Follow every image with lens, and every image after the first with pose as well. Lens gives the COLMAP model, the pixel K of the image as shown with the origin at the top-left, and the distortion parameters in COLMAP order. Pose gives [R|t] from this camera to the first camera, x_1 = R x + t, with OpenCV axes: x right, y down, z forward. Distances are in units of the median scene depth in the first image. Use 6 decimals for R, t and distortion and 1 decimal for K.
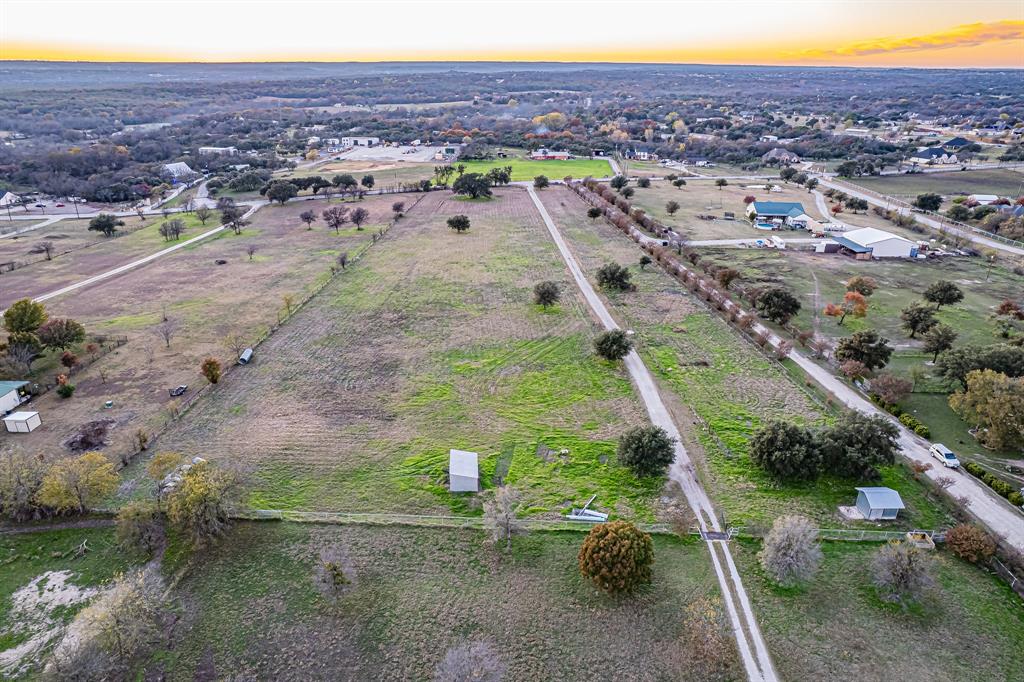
lens RADIAL K [[666.3, 0, 507.1], [0, 666.3, 341.0], [0, 0, 1]] dist [-0.084038, 0.076787]
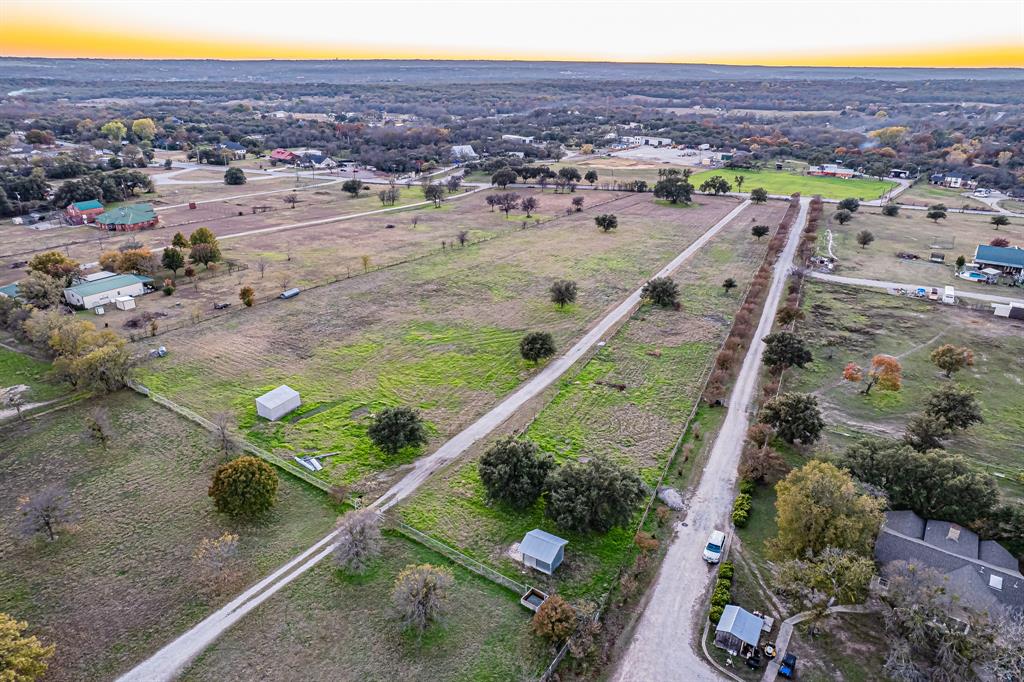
lens RADIAL K [[666.3, 0, 507.1], [0, 666.3, 341.0], [0, 0, 1]] dist [-0.084038, 0.076787]
pose [[0.847830, 0.210914, -0.486517, 0.473267], [-0.212361, 0.975756, 0.052936, -0.034419], [0.485887, 0.058436, 0.872066, 0.095638]]
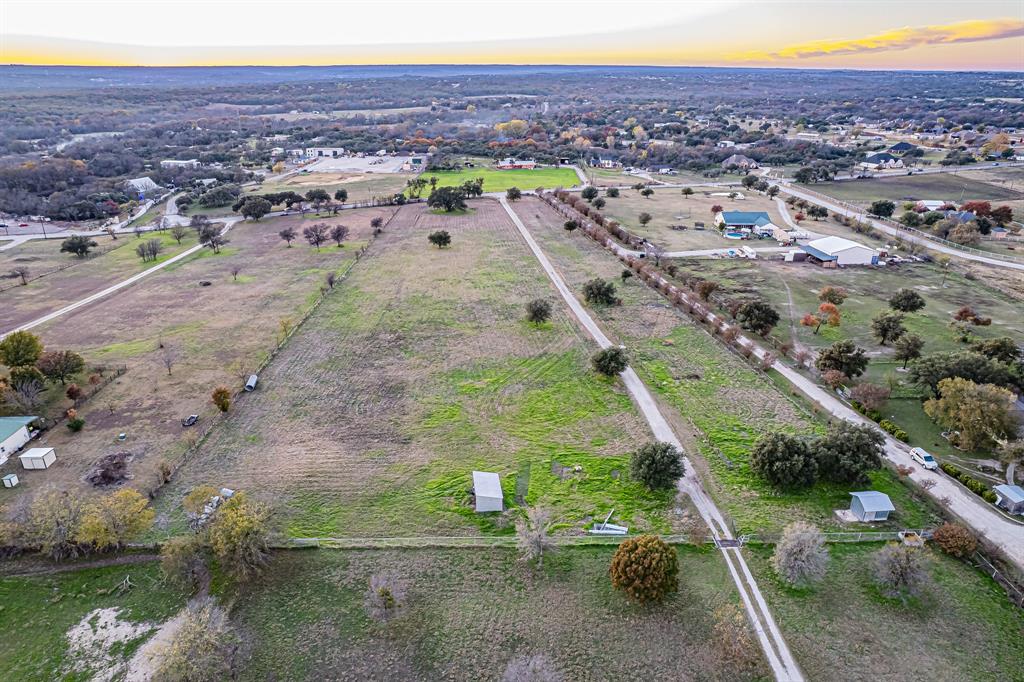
lens RADIAL K [[666.3, 0, 507.1], [0, 666.3, 341.0], [0, 0, 1]] dist [-0.084038, 0.076787]
pose [[0.997791, -0.027709, 0.060378, -0.051982], [0.027909, 0.999607, -0.002477, -0.022593], [-0.060286, 0.004157, 0.998172, -0.030609]]
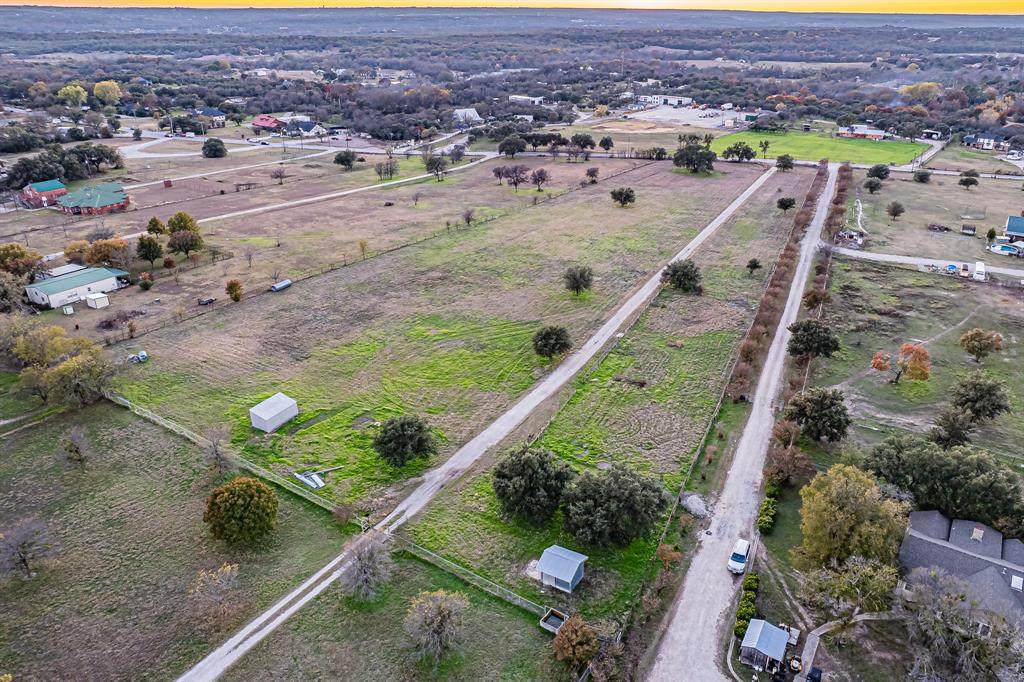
lens RADIAL K [[731.3, 0, 556.5], [0, 731.3, 311.9], [0, 0, 1]] dist [-0.086793, 0.080964]
pose [[0.876178, 0.188493, -0.443601, 0.480282], [-0.191162, 0.980777, 0.039173, -0.058918], [0.442457, 0.050477, 0.895368, 0.074812]]
